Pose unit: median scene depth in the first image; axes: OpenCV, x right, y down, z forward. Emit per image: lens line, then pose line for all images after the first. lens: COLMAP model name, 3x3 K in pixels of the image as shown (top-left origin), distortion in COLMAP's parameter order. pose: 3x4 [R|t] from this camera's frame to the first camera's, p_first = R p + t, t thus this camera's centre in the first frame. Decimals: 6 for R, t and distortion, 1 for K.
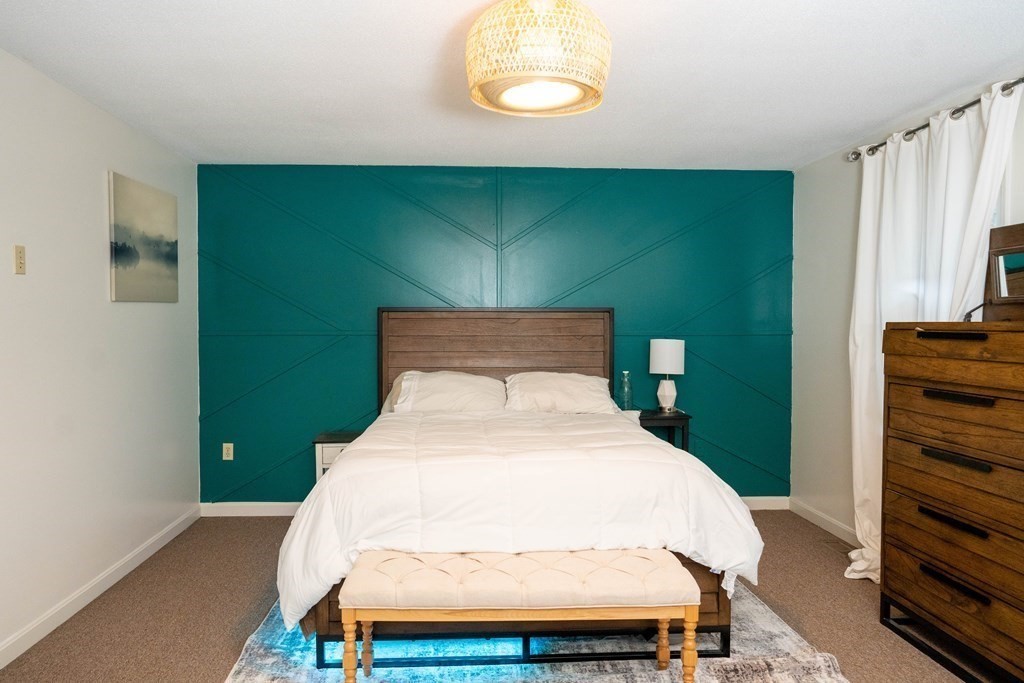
lens RADIAL K [[655.4, 0, 512.0], [0, 655.4, 341.5], [0, 0, 1]] dist [-0.036264, 0.045387]
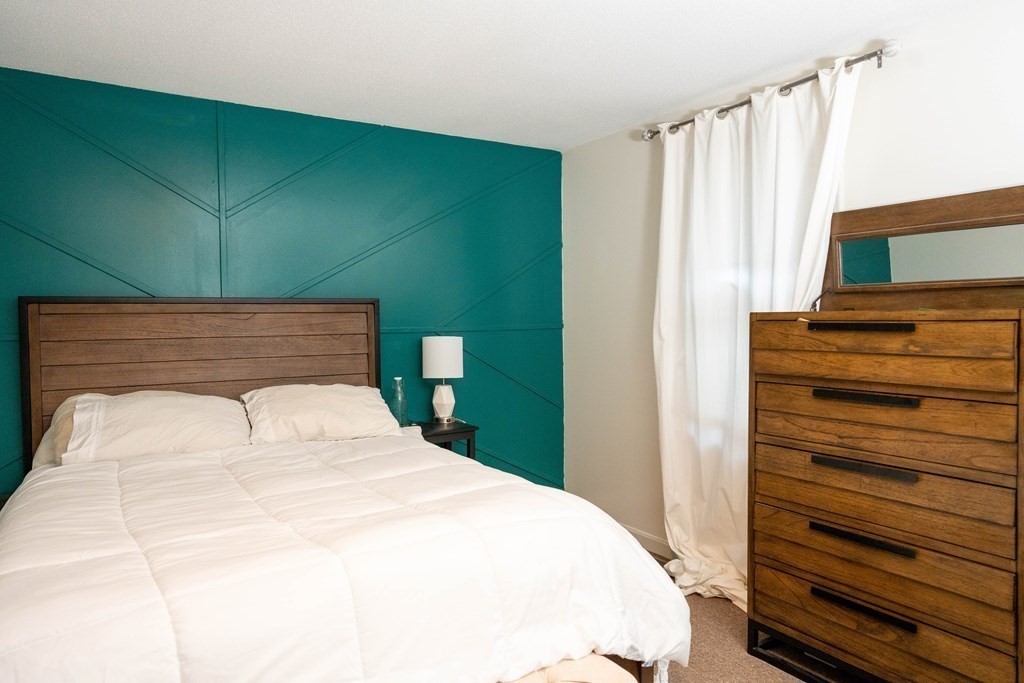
lens RADIAL K [[655.4, 0, 512.0], [0, 655.4, 341.5], [0, 0, 1]] dist [-0.036264, 0.045387]
pose [[0.889391, -0.026368, 0.456386, -0.102748], [0.023084, 0.999652, 0.012770, -0.008646], [-0.456563, -0.000823, 0.889690, 0.334452]]
